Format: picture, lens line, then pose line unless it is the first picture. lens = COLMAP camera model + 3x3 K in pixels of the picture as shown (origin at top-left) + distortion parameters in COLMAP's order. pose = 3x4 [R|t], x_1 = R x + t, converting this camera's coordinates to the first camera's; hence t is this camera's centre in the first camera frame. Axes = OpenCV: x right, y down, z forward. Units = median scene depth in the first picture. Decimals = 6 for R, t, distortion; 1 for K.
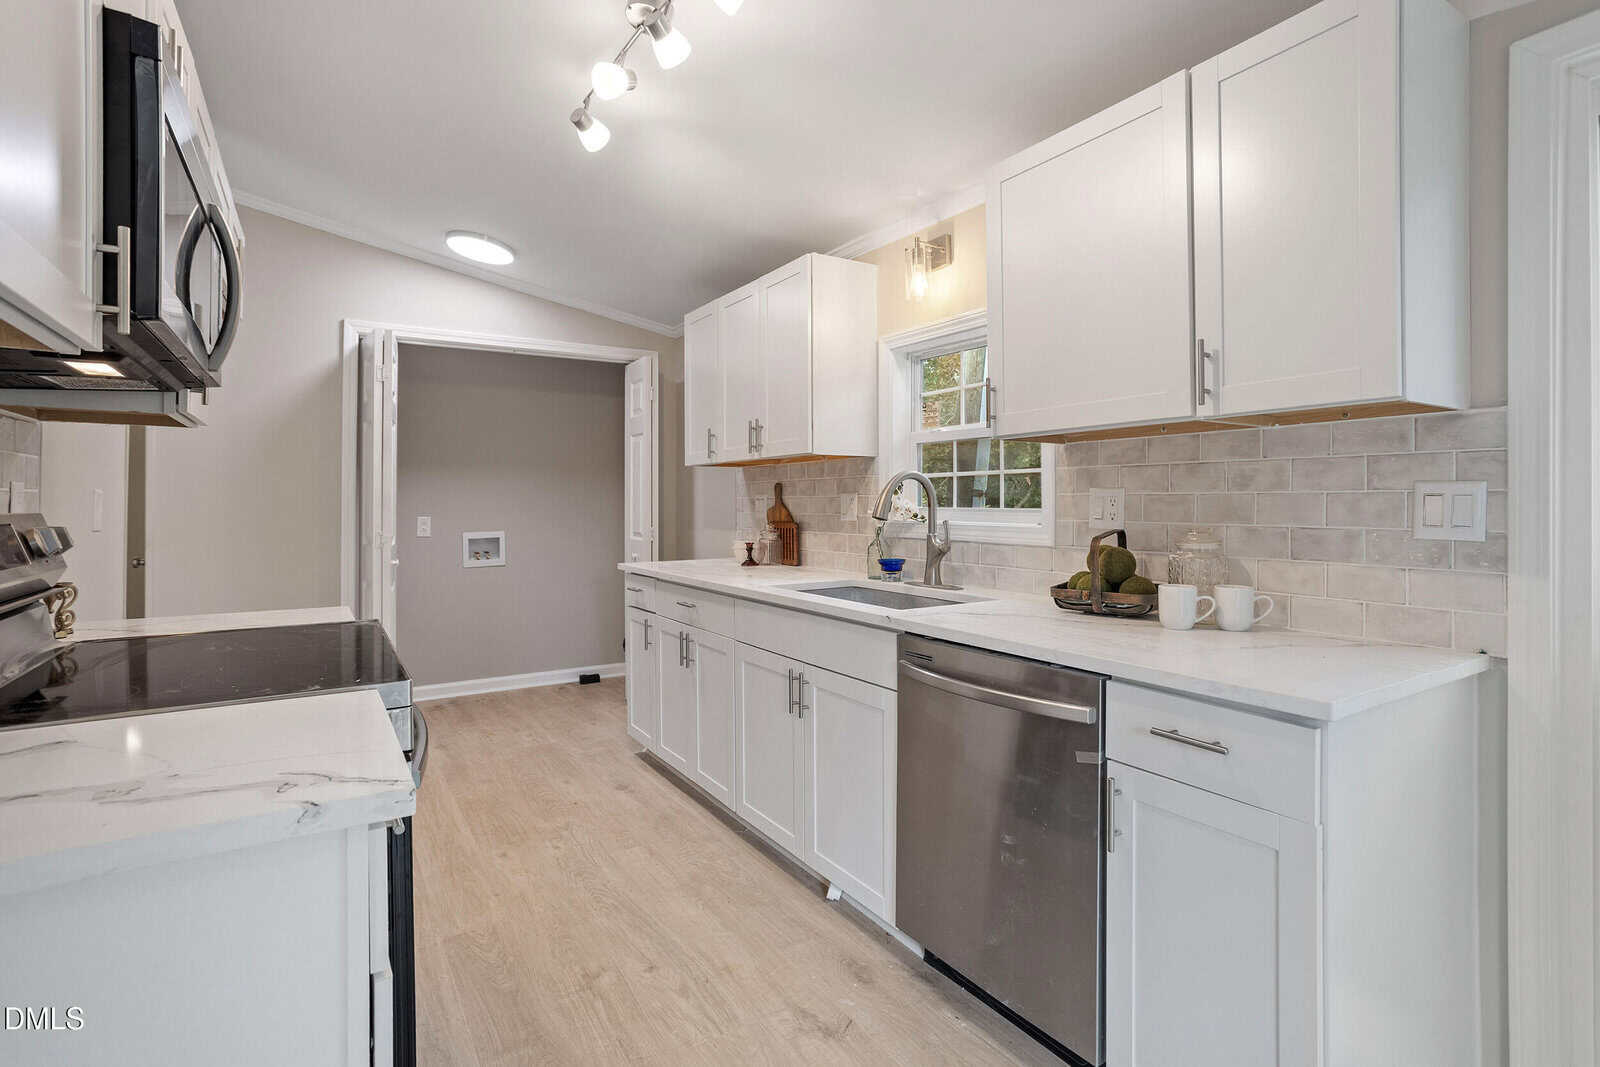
lens RADIAL K [[772.7, 0, 802.5], [0, 772.7, 504.0], [0, 0, 1]] dist [-0.033804, 0.010009]
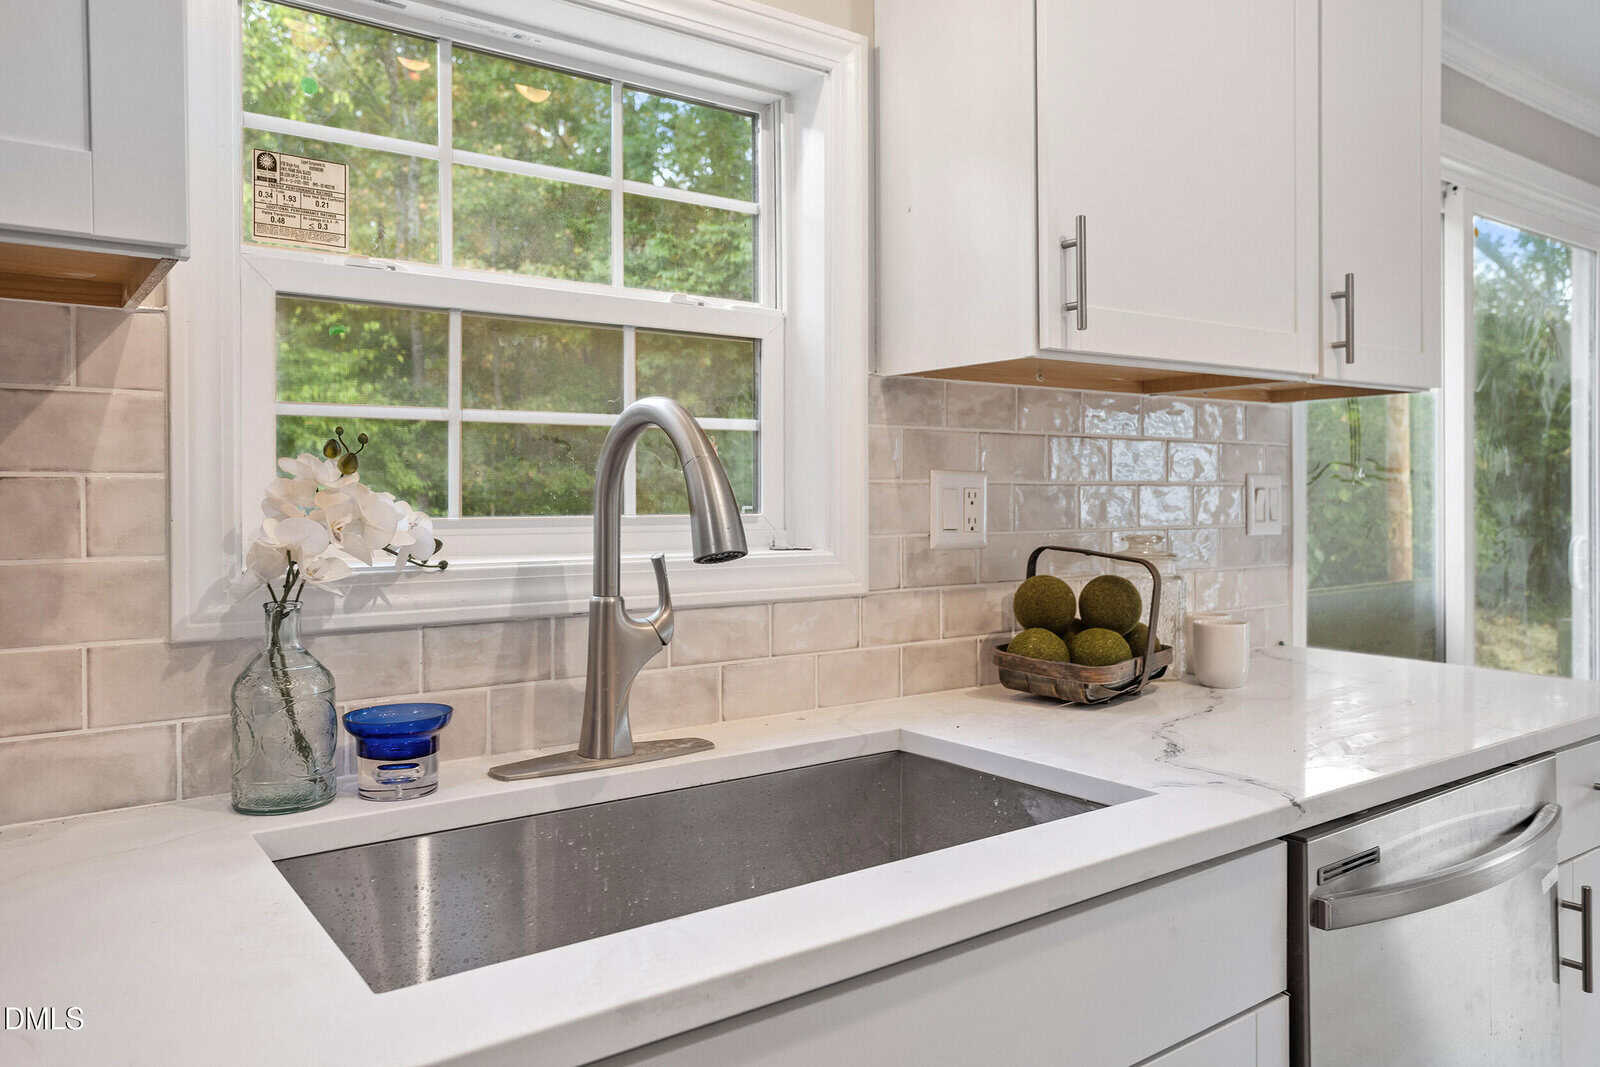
lens RADIAL K [[1146.8, 0, 805.0], [0, 1146.8, 505.1], [0, 0, 1]] dist [-0.002335, 0.016794]
pose [[-0.074611, -0.004339, 0.997203, -0.352404], [0.007643, 0.999959, 0.004923, -0.001798], [-0.997183, 0.007989, -0.074575, 1.055993]]
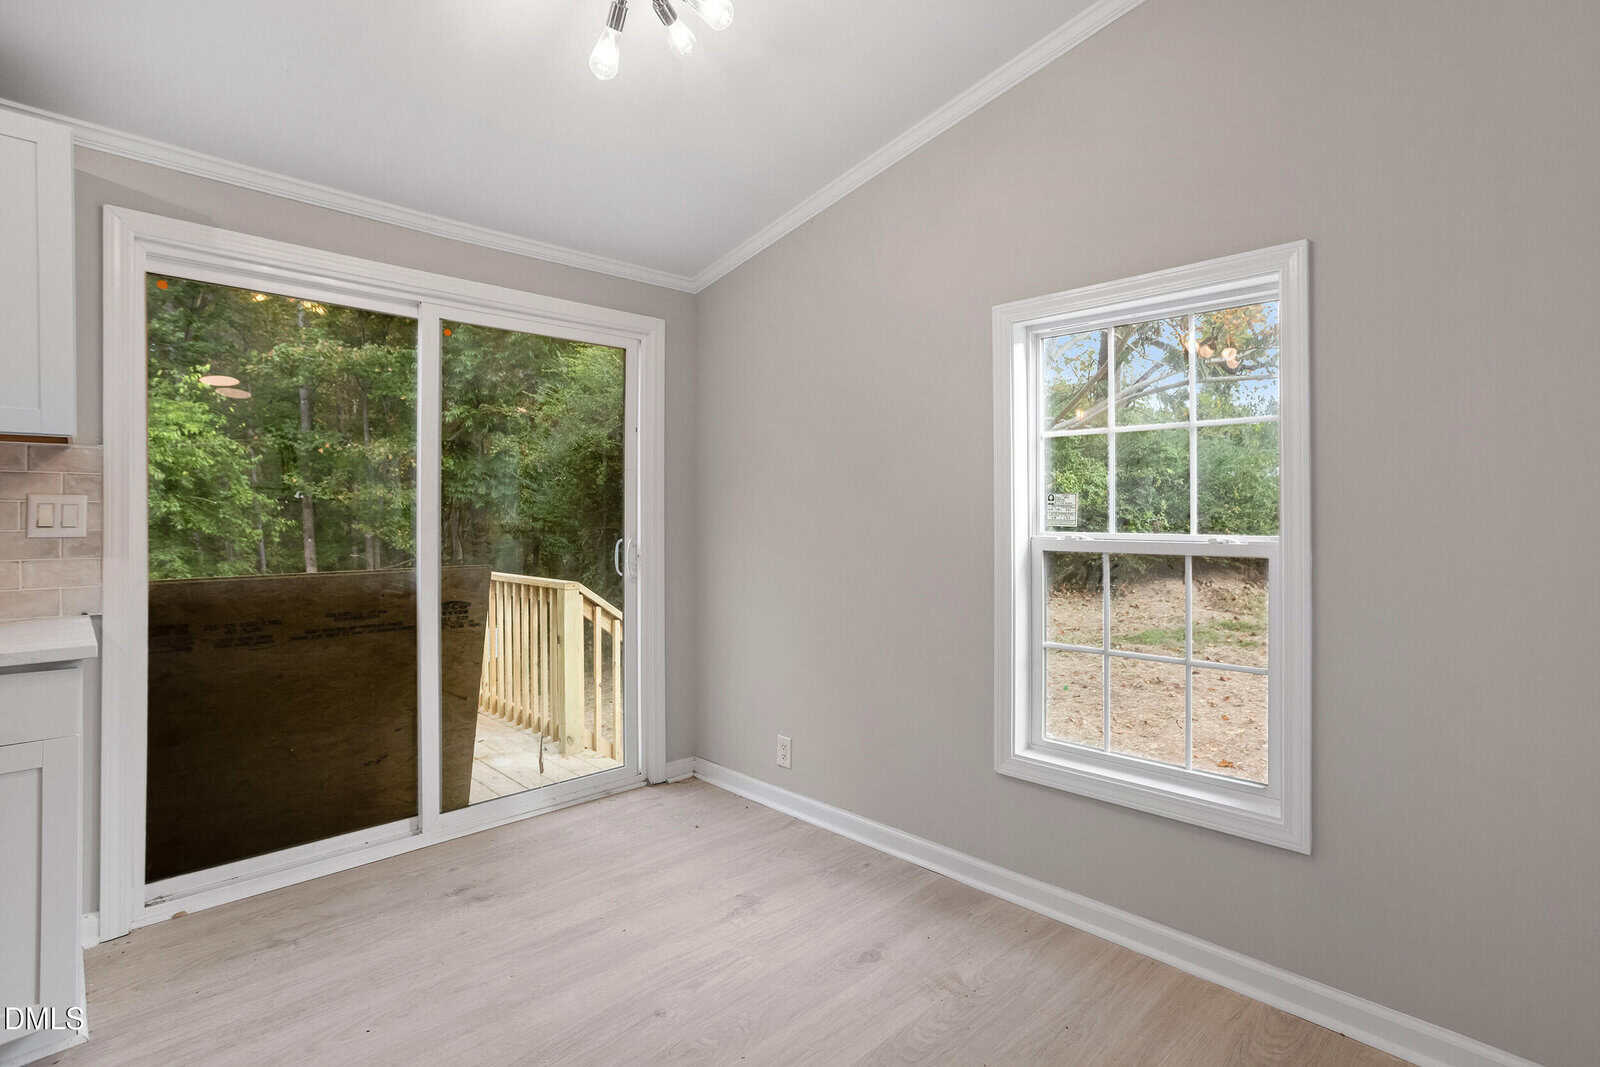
lens RADIAL K [[772.7, 0, 831.9], [0, 772.7, 507.7], [0, 0, 1]] dist [-0.033804, 0.010009]
pose [[-0.216743, 0.001419, 0.976228, -0.488333], [-0.000984, 0.999998, -0.001672, -0.003120], [-0.976228, -0.001323, -0.216742, -0.045323]]
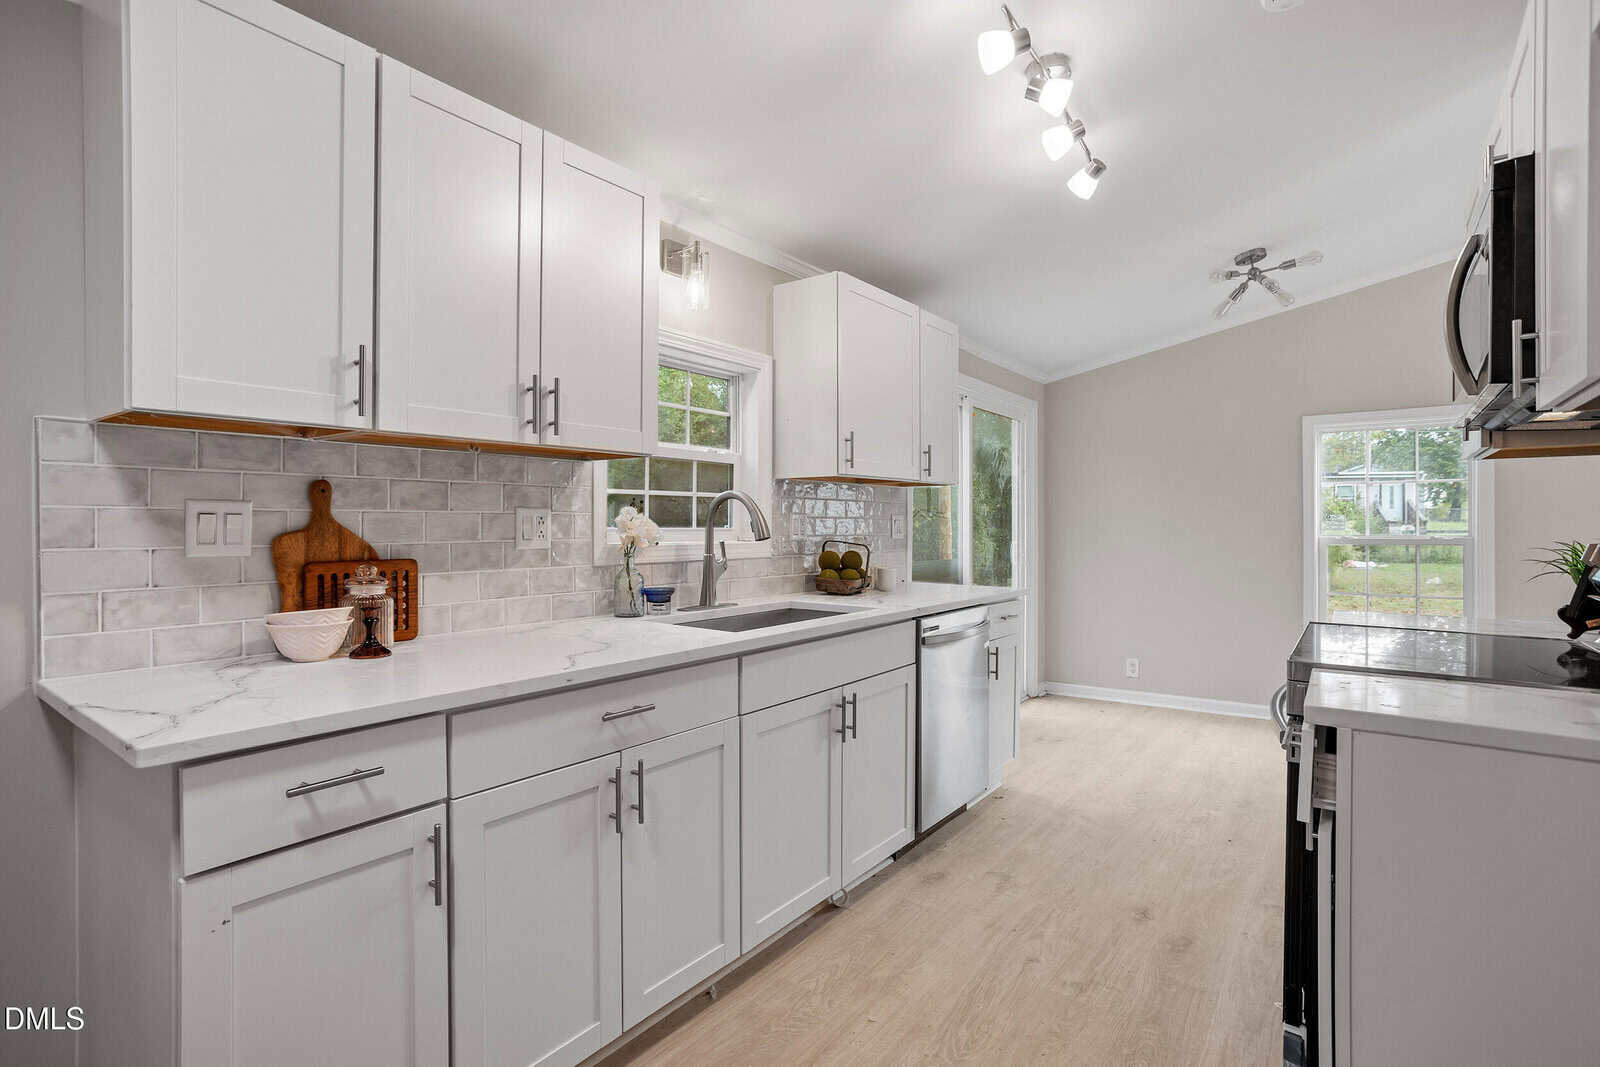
lens RADIAL K [[772.7, 0, 790.3], [0, 772.7, 536.6], [0, 0, 1]] dist [-0.033804, 0.010009]
pose [[-0.346852, -0.013238, 0.937826, -0.878291], [0.002186, 0.999886, 0.014922, 0.001738], [-0.937917, 0.007226, -0.346784, 1.379517]]
